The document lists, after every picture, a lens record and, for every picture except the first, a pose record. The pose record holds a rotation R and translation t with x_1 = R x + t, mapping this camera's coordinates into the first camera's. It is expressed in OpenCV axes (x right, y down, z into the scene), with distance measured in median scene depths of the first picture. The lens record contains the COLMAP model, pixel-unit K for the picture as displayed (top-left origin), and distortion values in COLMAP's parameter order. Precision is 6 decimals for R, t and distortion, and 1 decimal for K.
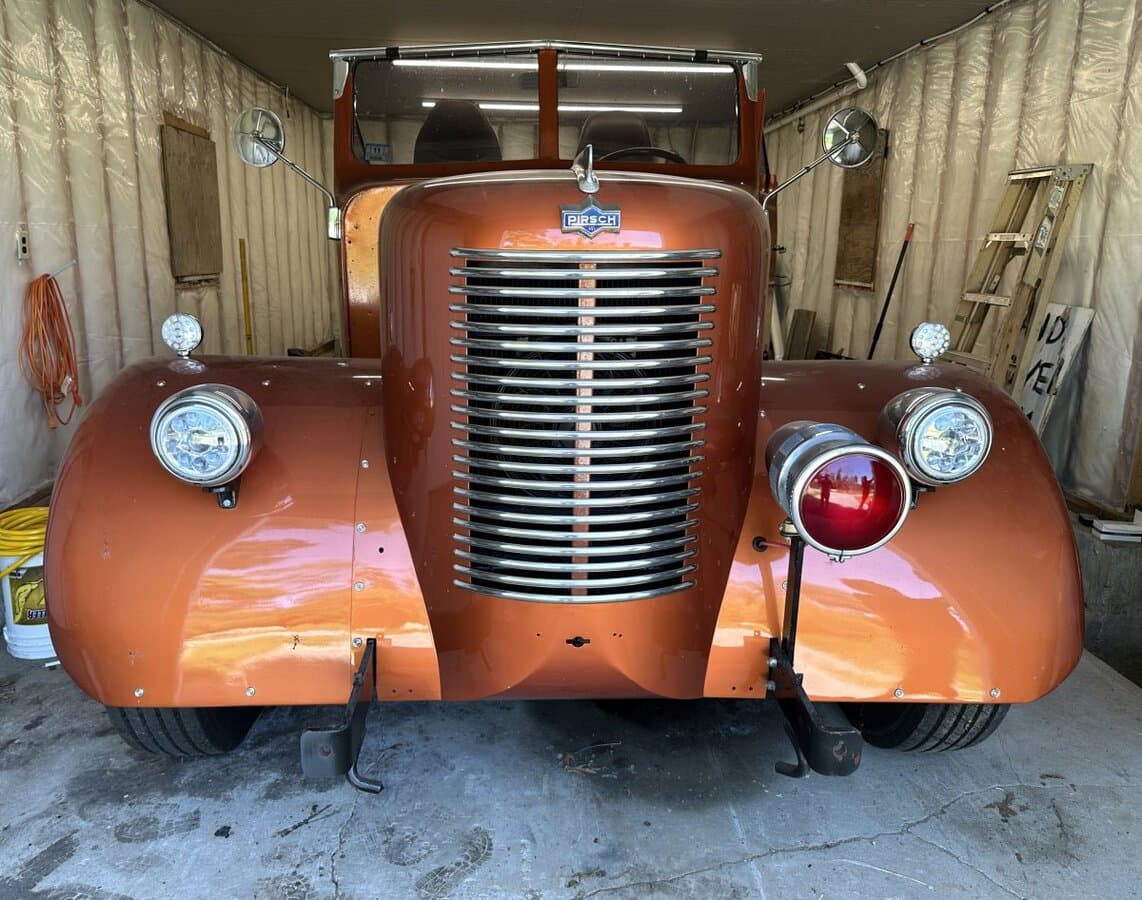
lens RADIAL K [[880.5, 0, 509.7], [0, 880.5, 437.1], [0, 0, 1]] dist [0.006736, -0.026015]
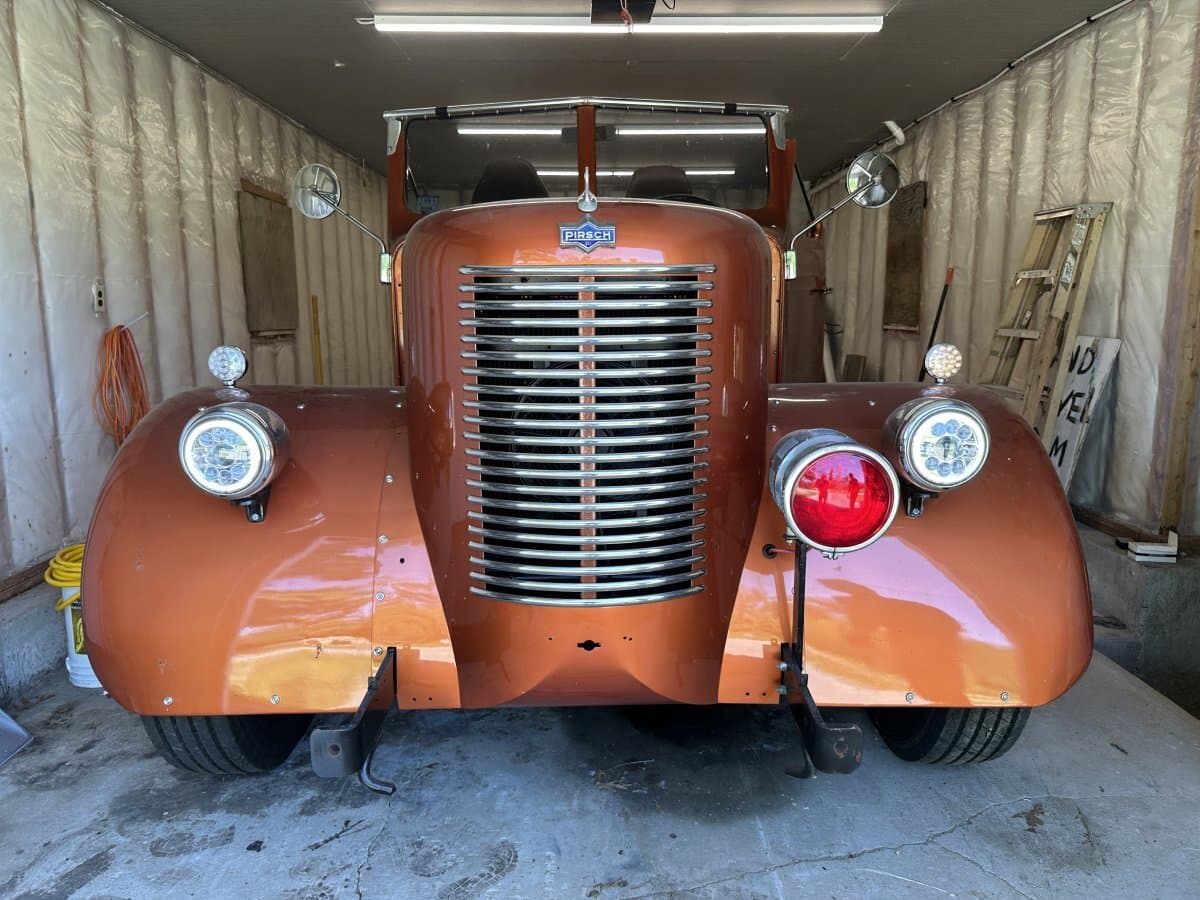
lens RADIAL K [[853.7, 0, 598.5], [0, 853.7, 452.5], [0, 0, 1]] dist [0.008660, -0.034685]
pose [[0.999726, -0.015189, -0.017823, 0.090210], [0.013980, 0.997716, -0.066091, 0.061049], [0.018786, 0.065824, 0.997654, -0.005853]]
